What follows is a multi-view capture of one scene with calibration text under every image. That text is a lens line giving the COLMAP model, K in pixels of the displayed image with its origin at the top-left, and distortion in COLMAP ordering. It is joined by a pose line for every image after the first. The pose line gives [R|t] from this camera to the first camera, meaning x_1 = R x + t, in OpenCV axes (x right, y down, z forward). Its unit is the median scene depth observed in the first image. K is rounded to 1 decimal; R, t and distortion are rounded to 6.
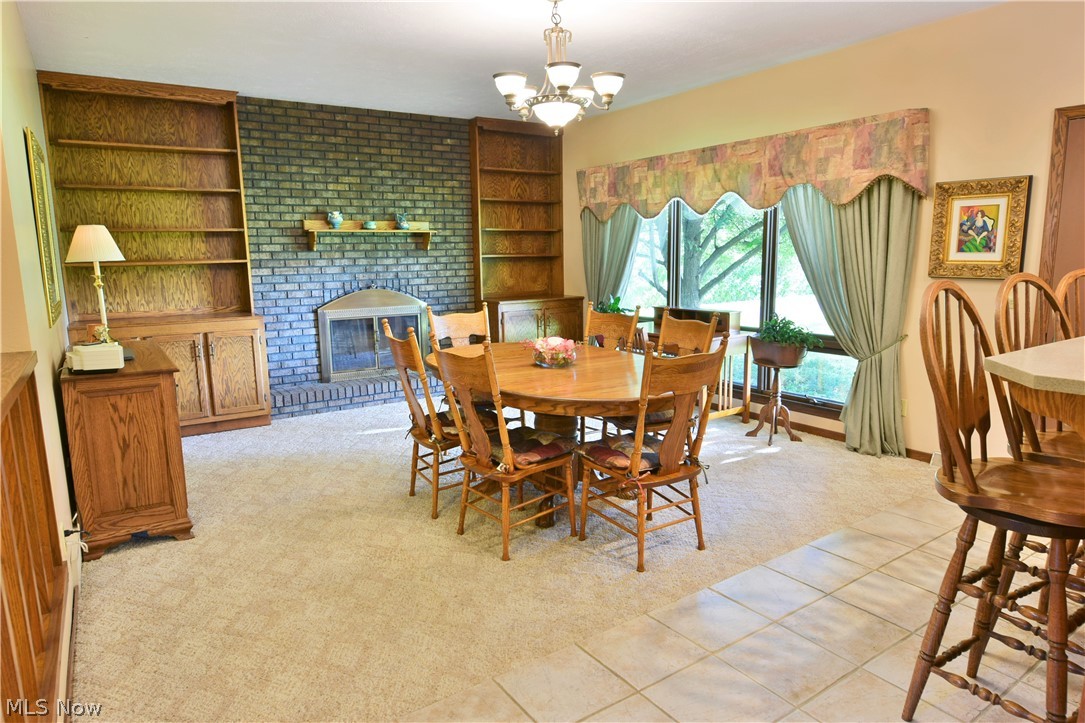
lens RADIAL K [[662.0, 0, 542.5], [0, 662.0, 361.5], [0, 0, 1]] dist [-0.000491, -0.004511]
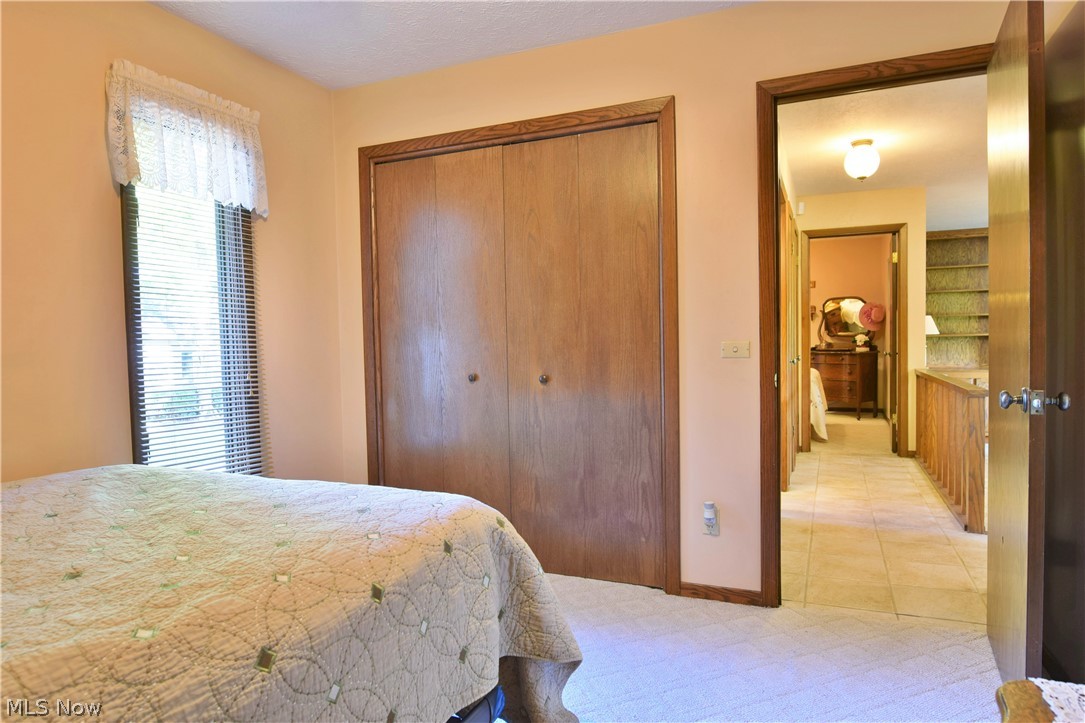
lens RADIAL K [[662.0, 0, 542.5], [0, 662.0, 361.5], [0, 0, 1]] dist [-0.000491, -0.004511]
pose [[0.536383, 0.033745, -0.843300, 0.260603], [-0.126946, 0.991058, -0.041086, 0.107358], [0.834373, 0.129092, 0.535870, -0.690791]]
